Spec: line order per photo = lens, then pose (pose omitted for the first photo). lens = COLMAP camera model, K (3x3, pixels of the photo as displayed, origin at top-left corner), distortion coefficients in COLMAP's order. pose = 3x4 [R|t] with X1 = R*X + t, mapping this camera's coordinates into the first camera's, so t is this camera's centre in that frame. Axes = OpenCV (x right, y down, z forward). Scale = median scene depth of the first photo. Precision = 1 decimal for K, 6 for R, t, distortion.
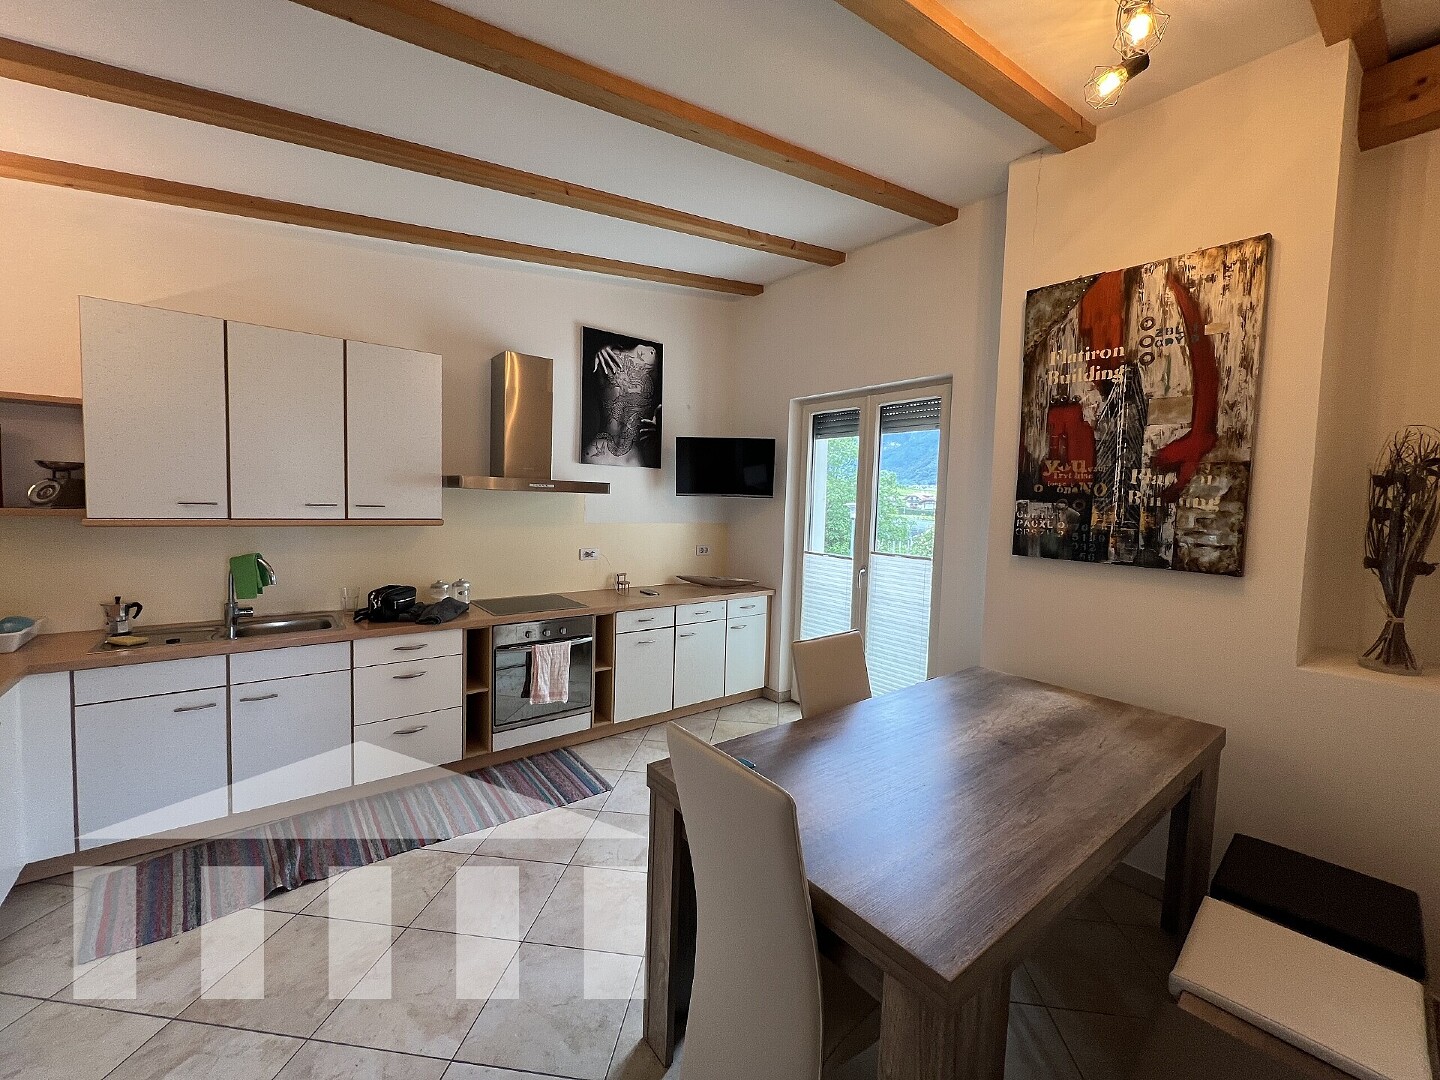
lens RADIAL K [[578.7, 0, 712.0], [0, 578.7, 540.5], [0, 0, 1]] dist [-0.001588, 0.000533]
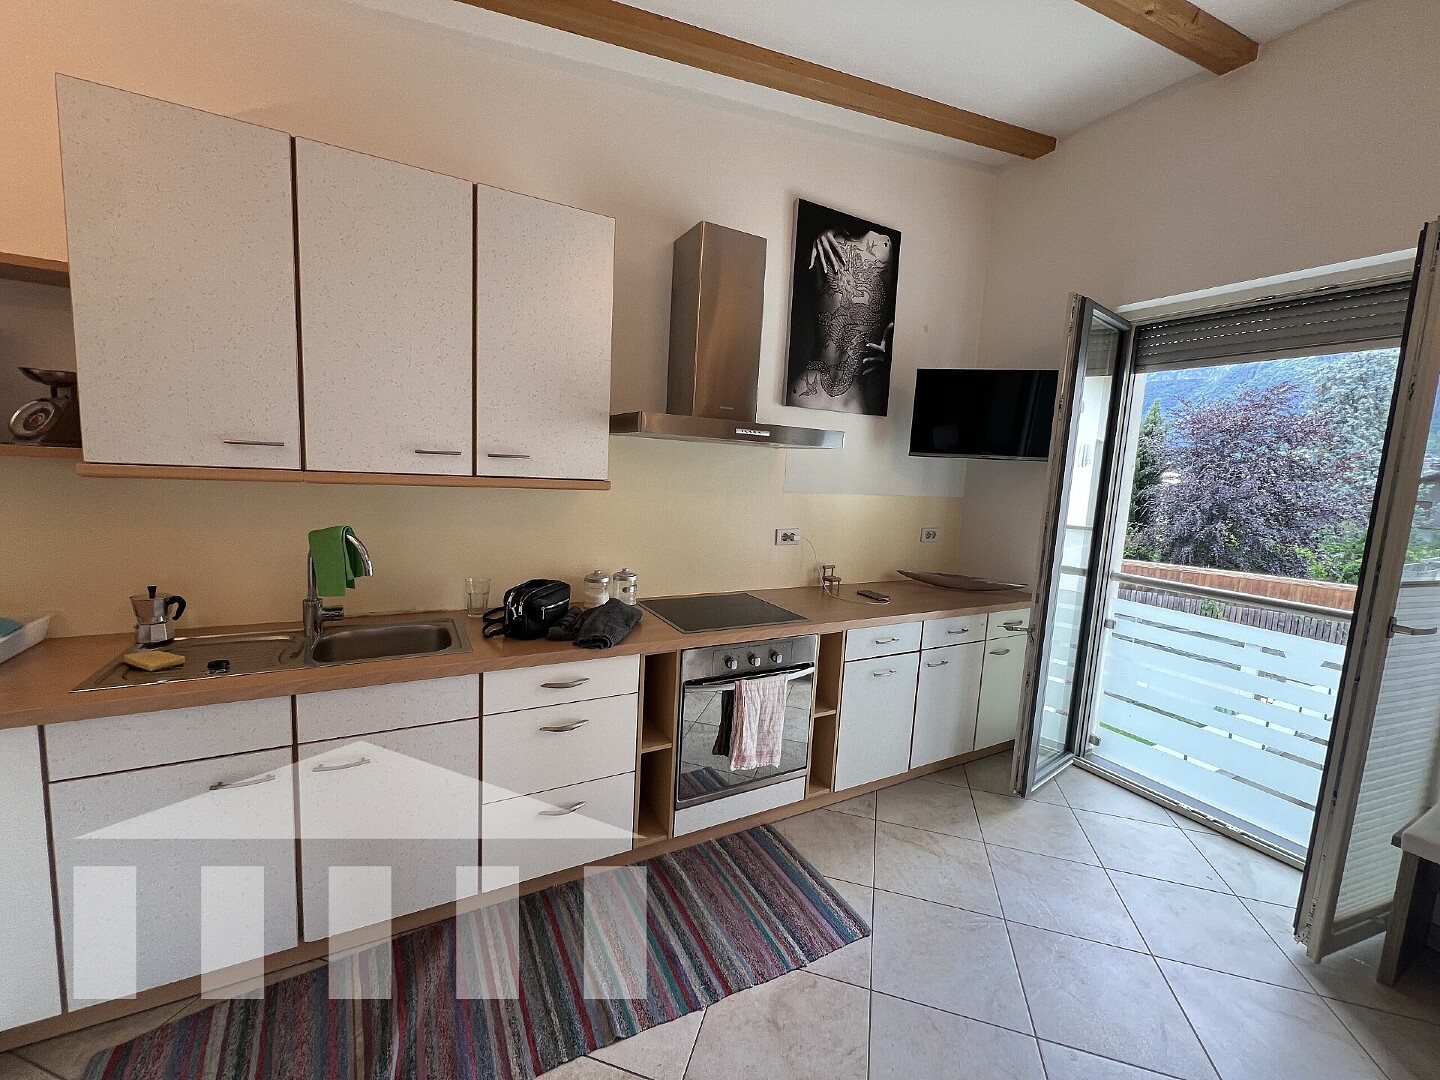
lens RADIAL K [[578.7, 0, 711.8], [0, 578.7, 541.3], [0, 0, 1]] dist [-0.001588, 0.000533]
pose [[0.985724, 0.041673, -0.163130, -0.240553], [-0.033122, 0.997948, 0.054790, -0.007919], [0.165078, -0.048605, 0.985082, 0.370633]]
